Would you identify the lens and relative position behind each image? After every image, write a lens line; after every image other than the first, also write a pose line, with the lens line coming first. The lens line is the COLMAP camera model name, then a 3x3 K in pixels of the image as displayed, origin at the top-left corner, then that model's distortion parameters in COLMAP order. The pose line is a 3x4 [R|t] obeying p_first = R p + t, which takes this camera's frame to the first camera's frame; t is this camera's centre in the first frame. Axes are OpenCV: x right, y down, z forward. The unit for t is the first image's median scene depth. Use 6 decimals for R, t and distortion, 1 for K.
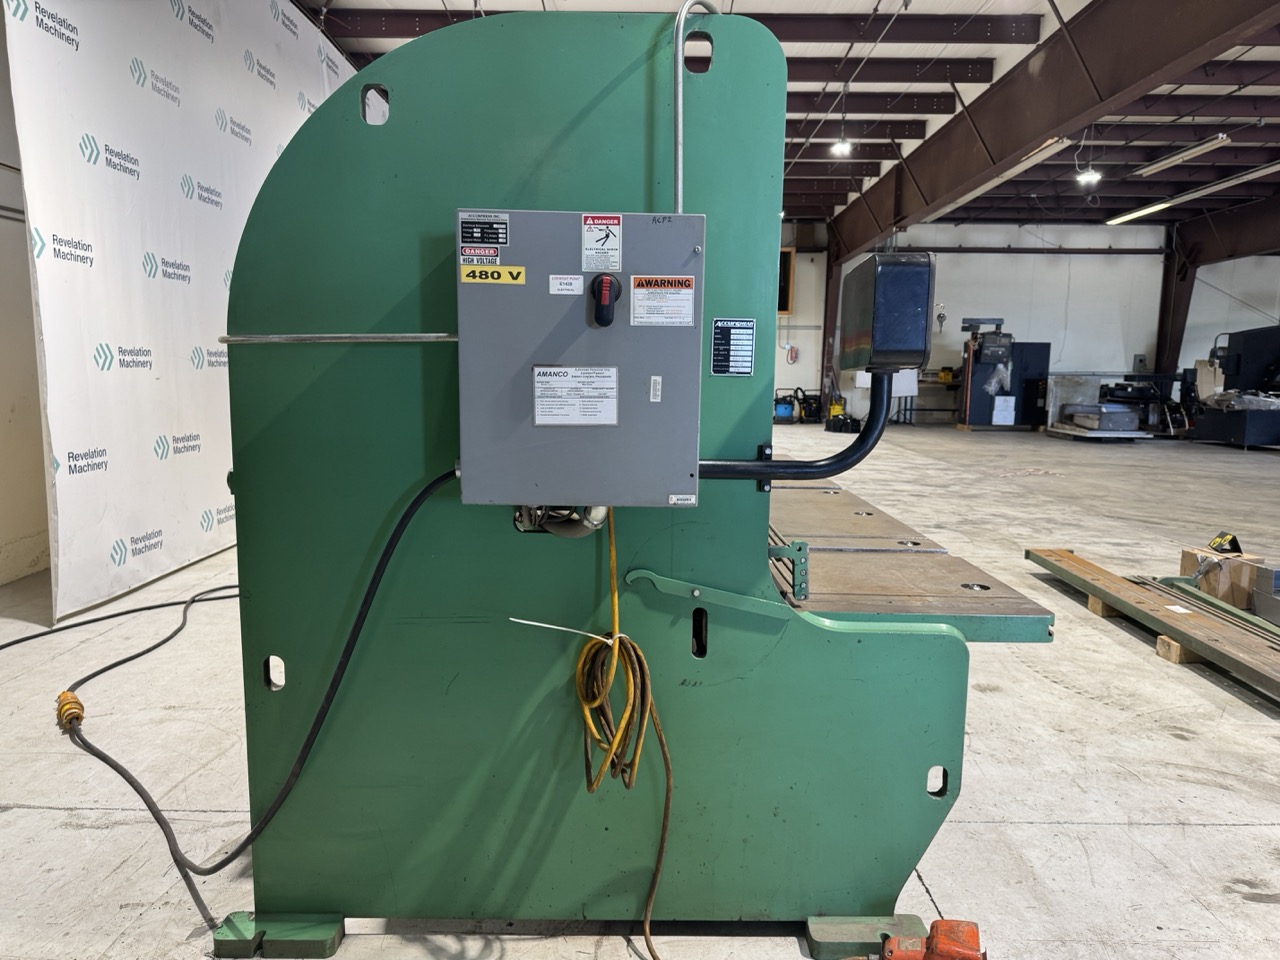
lens RADIAL K [[910.2, 0, 639.2], [0, 910.2, 497.4], [0, 0, 1]] dist [0.044325, -0.060521]
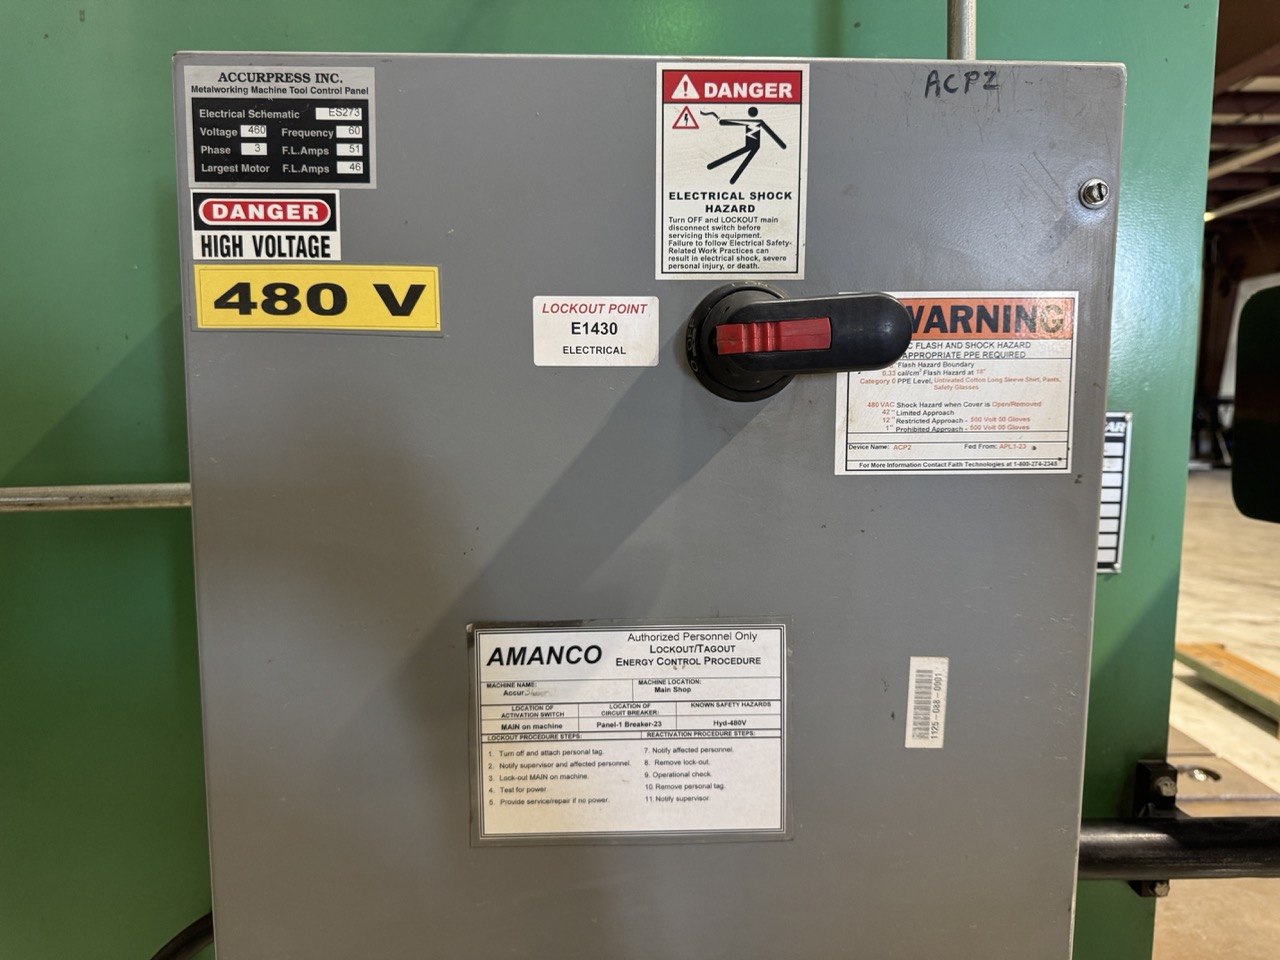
lens RADIAL K [[910.2, 0, 622.6], [0, 910.2, 453.3], [0, 0, 1]] dist [0.044325, -0.060521]
pose [[0.999877, -0.013149, -0.008513, -0.070444], [0.012506, 0.997350, -0.071665, -0.179141], [0.009432, 0.071550, 0.997392, 0.740898]]
